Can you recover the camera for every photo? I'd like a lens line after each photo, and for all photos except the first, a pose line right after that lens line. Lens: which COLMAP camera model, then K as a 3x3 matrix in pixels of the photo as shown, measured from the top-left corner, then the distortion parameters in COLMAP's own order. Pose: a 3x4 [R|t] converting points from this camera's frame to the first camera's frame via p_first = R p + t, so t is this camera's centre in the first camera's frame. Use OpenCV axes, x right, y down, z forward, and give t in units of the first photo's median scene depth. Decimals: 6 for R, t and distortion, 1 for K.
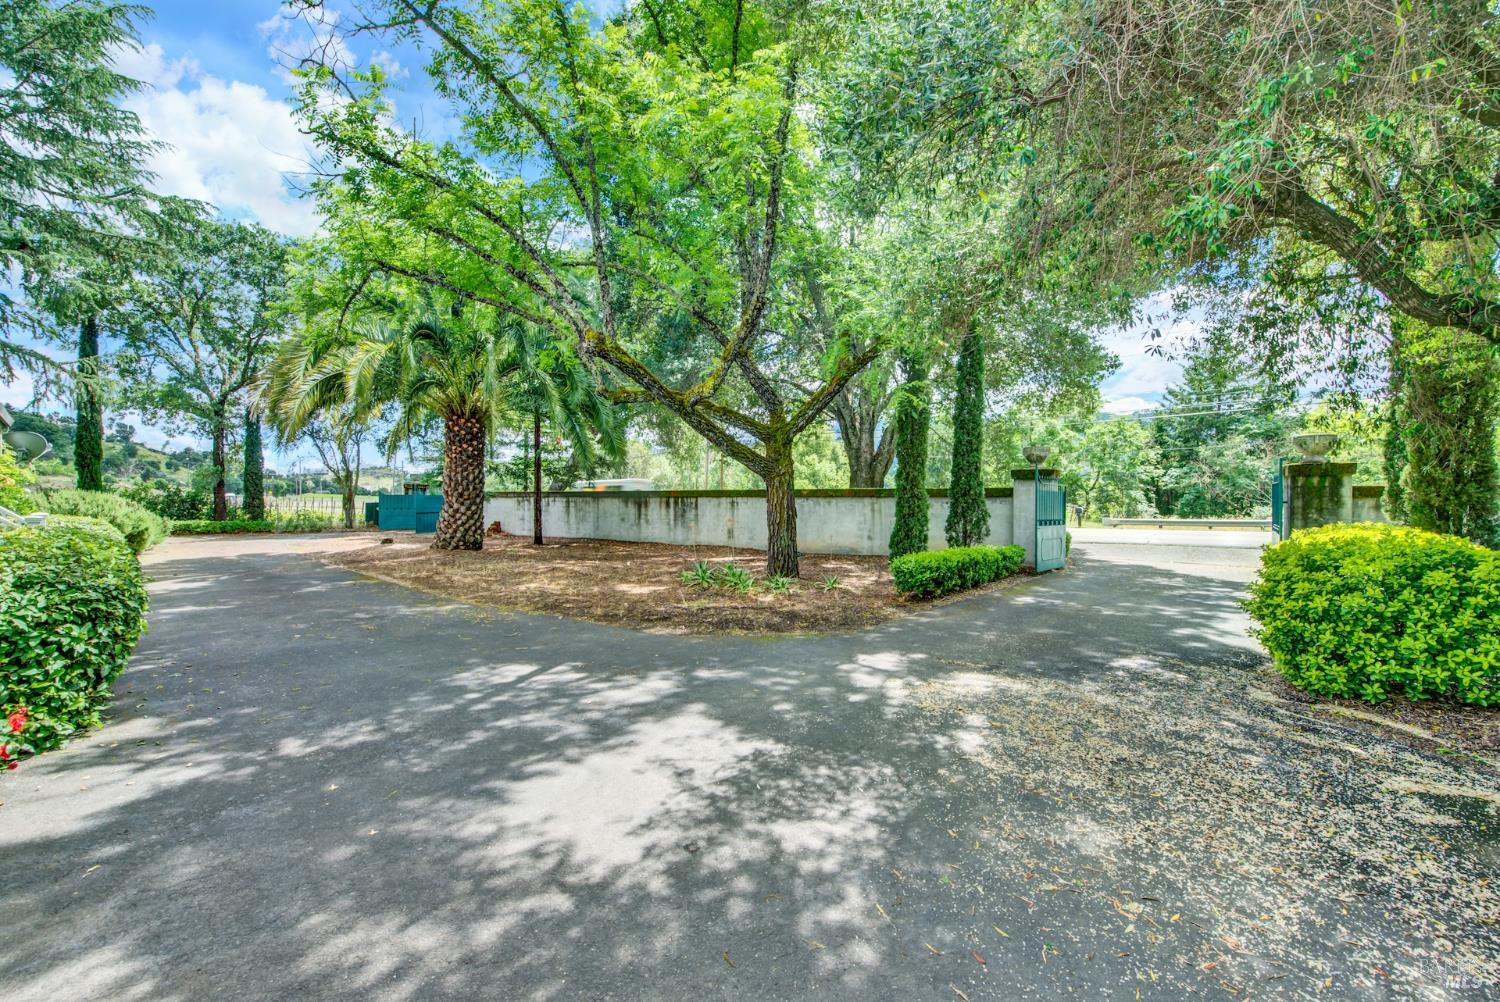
lens RADIAL K [[614.3, 0, 754.6], [0, 614.3, 502.6], [0, 0, 1]] dist [0.007123, -0.002418]
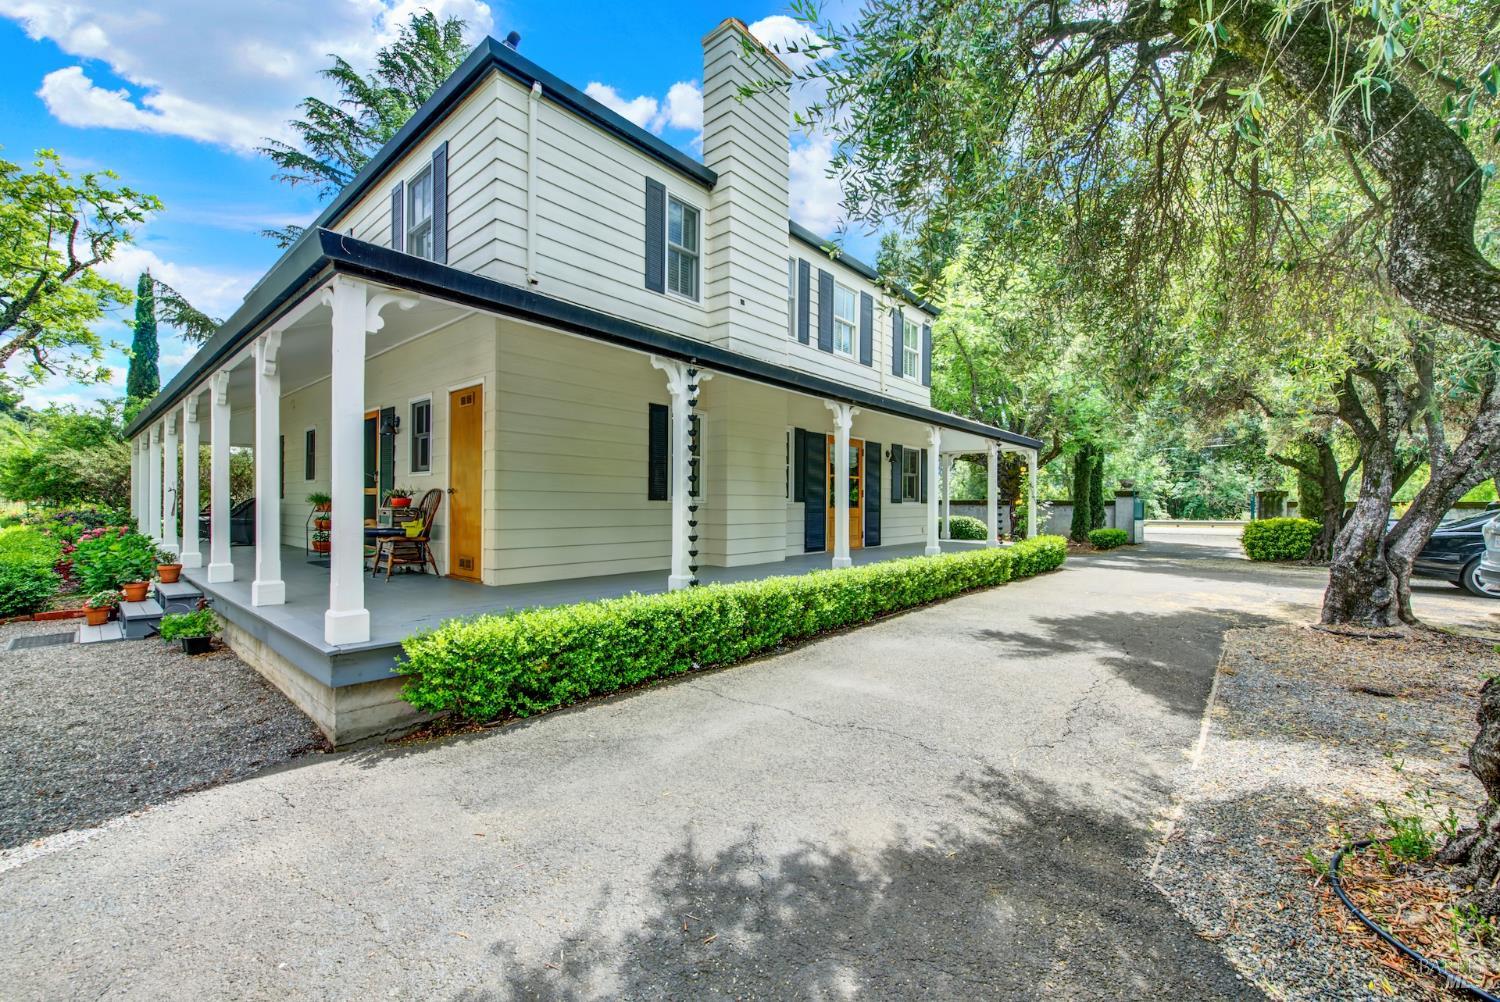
lens RADIAL K [[614.3, 0, 752.9], [0, 614.3, 503.2], [0, 0, 1]] dist [0.007123, -0.002418]
pose [[0.999946, 0.004905, 0.009168, -0.536803], [-0.004843, 0.999965, -0.006827, 0.001870], [-0.009201, 0.006782, 0.999935, -0.665456]]
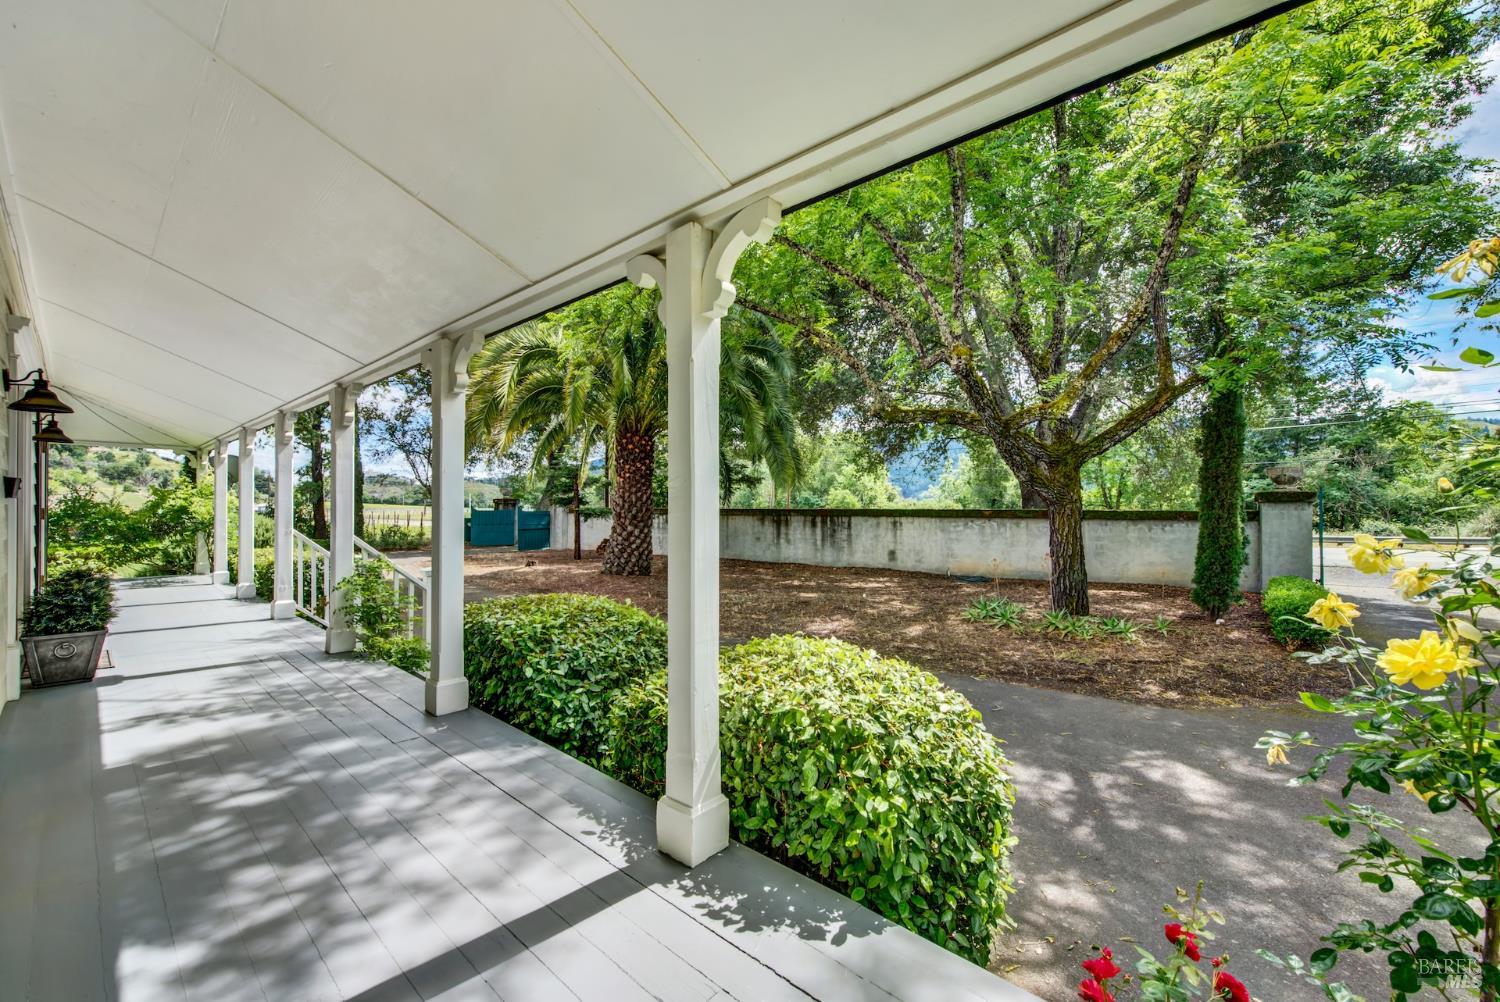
lens RADIAL K [[614.3, 0, 746.9], [0, 614.3, 502.8], [0, 0, 1]] dist [0.007123, -0.002418]
pose [[0.999986, -0.000315, -0.005334, -0.262279], [0.000257, 0.999940, -0.010934, -0.020627], [0.005337, 0.010932, 0.999926, 0.053741]]
